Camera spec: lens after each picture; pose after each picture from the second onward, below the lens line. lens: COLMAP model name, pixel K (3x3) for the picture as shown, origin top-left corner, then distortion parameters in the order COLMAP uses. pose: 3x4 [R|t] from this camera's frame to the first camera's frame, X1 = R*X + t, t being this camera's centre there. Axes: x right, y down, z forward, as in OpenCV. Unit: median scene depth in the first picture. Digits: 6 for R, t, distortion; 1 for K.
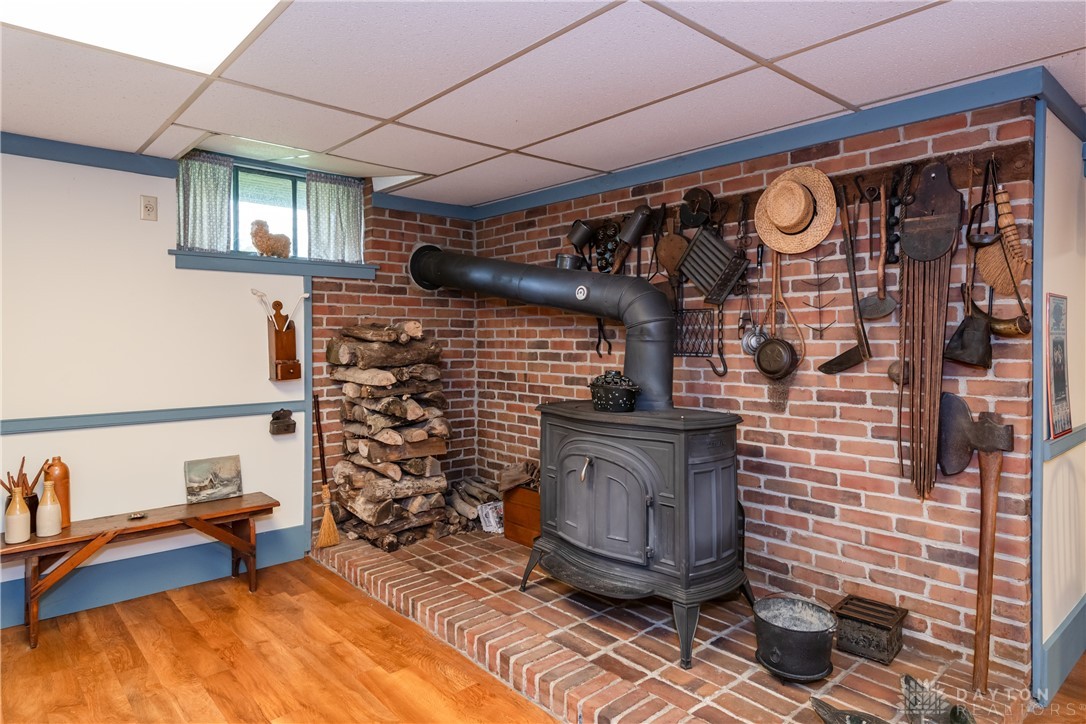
lens RADIAL K [[640.2, 0, 541.6], [0, 640.2, 349.1], [0, 0, 1]] dist [0.042174, -0.027756]
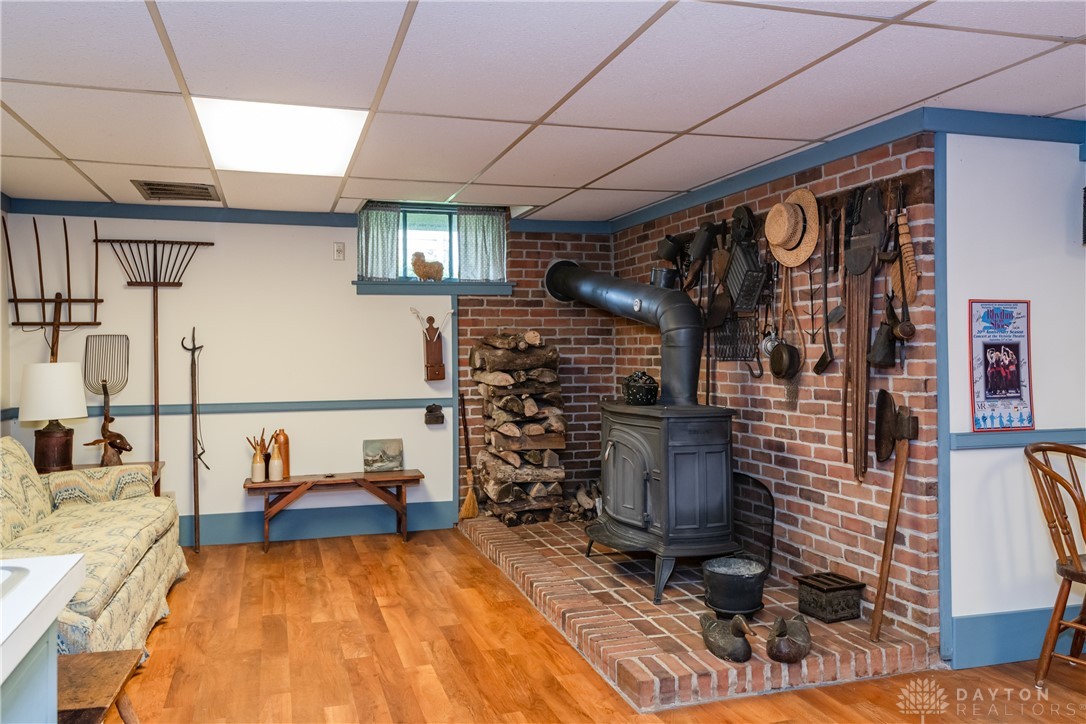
lens RADIAL K [[852.9, 0, 543.0], [0, 852.9, 362.0], [0, 0, 1]] dist [0.003540, -0.000336]
pose [[0.910251, 0.000311, -0.414057, 0.545848], [-0.000363, 1.000000, -0.000046, 0.014933], [0.414057, 0.000192, 0.910251, -0.469240]]
